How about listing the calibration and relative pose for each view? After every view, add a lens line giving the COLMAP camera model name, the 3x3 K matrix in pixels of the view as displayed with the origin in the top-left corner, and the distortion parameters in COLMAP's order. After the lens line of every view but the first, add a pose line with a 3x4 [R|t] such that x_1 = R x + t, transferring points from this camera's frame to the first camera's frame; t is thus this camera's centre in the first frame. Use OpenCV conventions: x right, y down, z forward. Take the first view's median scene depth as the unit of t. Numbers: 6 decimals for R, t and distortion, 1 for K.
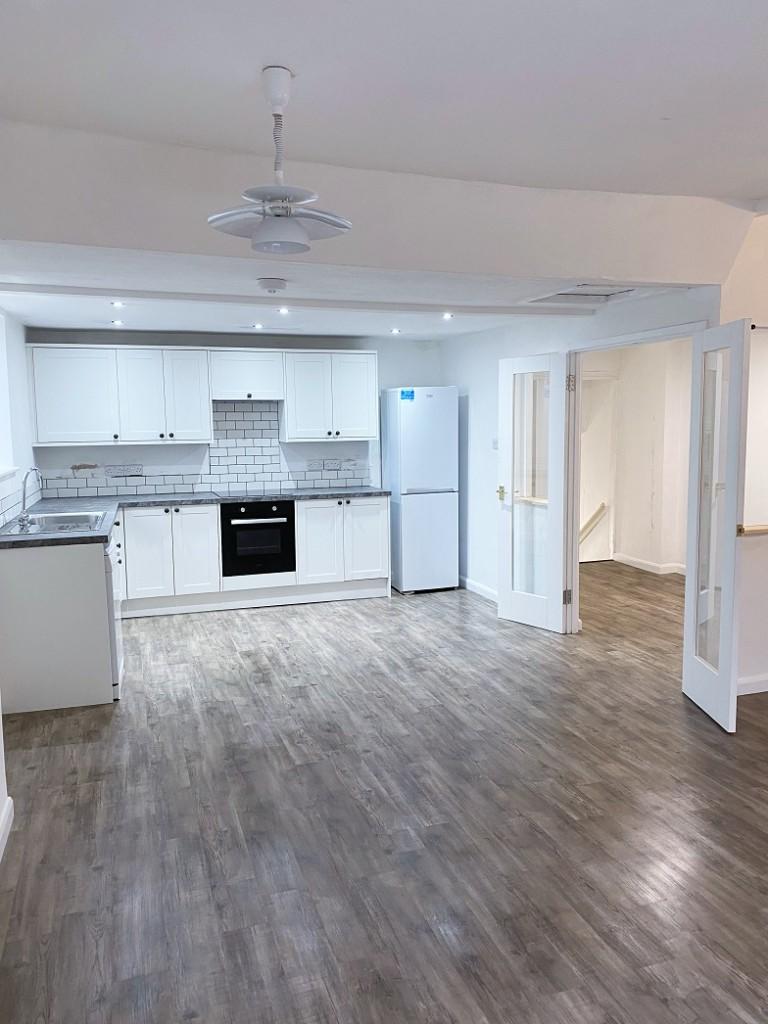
lens RADIAL K [[781.1, 0, 384.9], [0, 781.1, 503.9], [0, 0, 1]] dist [0.025331, -0.018965]
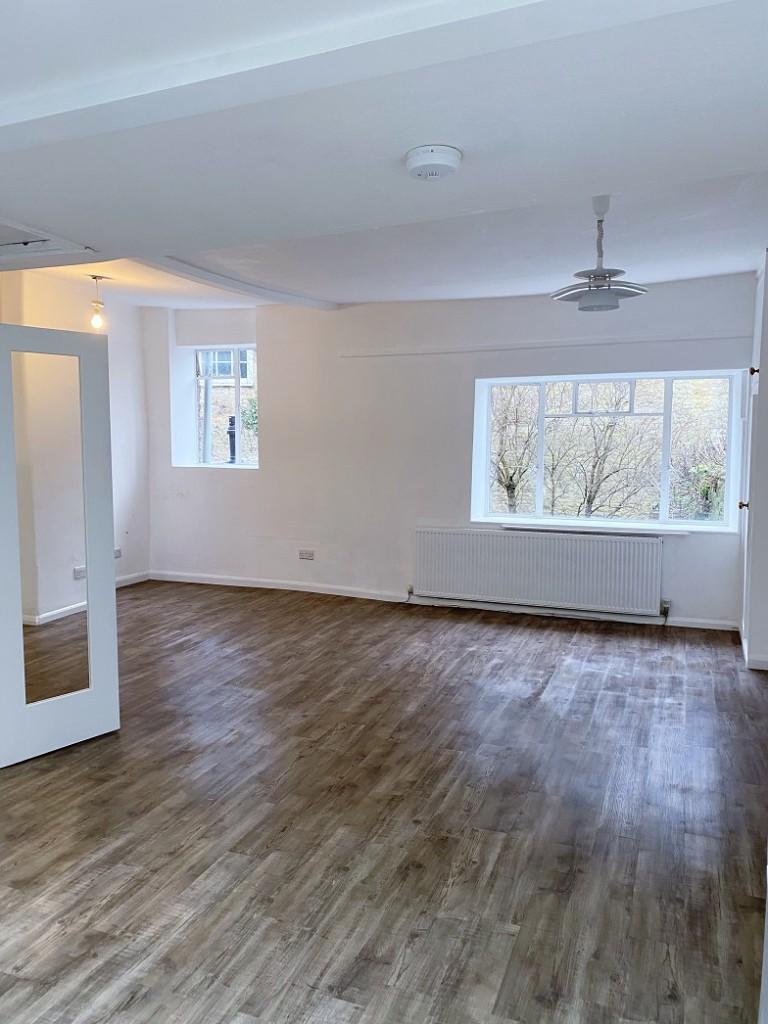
lens RADIAL K [[781.1, 0, 380.2], [0, 781.1, 496.2], [0, 0, 1]] dist [0.025331, -0.018965]
pose [[-0.766718, -0.037254, 0.640903, -0.394715], [0.079196, 0.985201, 0.152010, -0.117323], [-0.637081, 0.167305, -0.752421, 1.227594]]
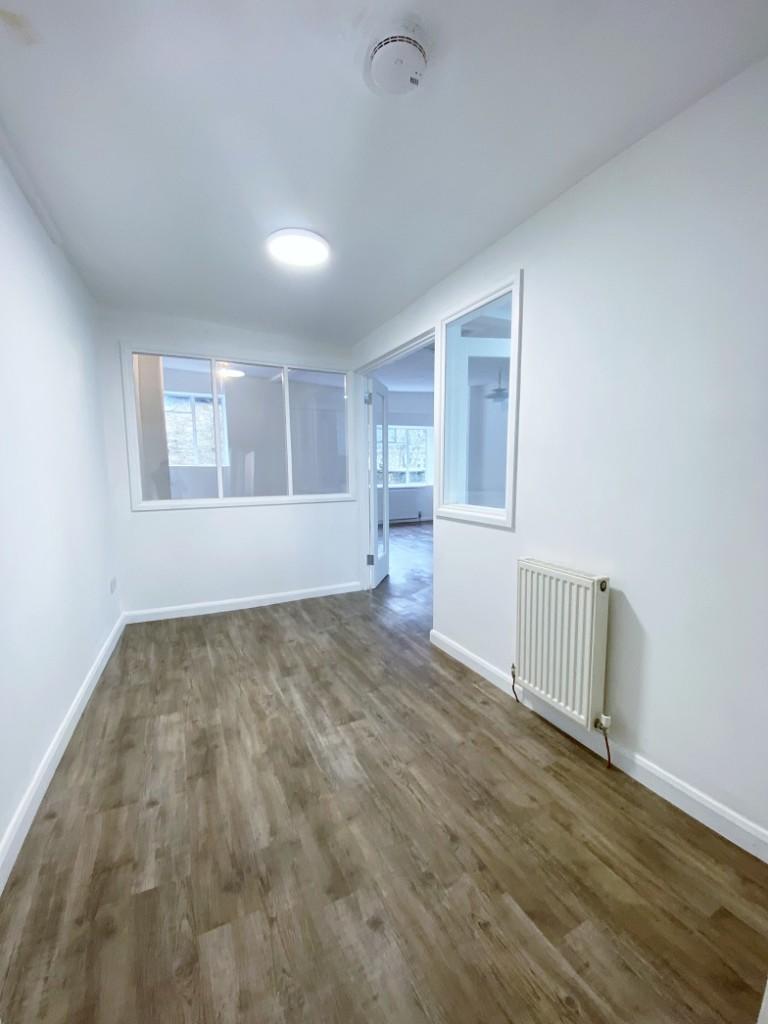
lens RADIAL K [[413.7, 0, 377.7], [0, 413.7, 513.8], [0, 0, 1]] dist [-0.009703, -0.005848]
pose [[-0.991341, 0.036987, -0.125994, 0.479967], [0.009074, 0.976513, 0.215267, -0.102793], [0.130997, 0.212259, -0.968393, 1.738666]]
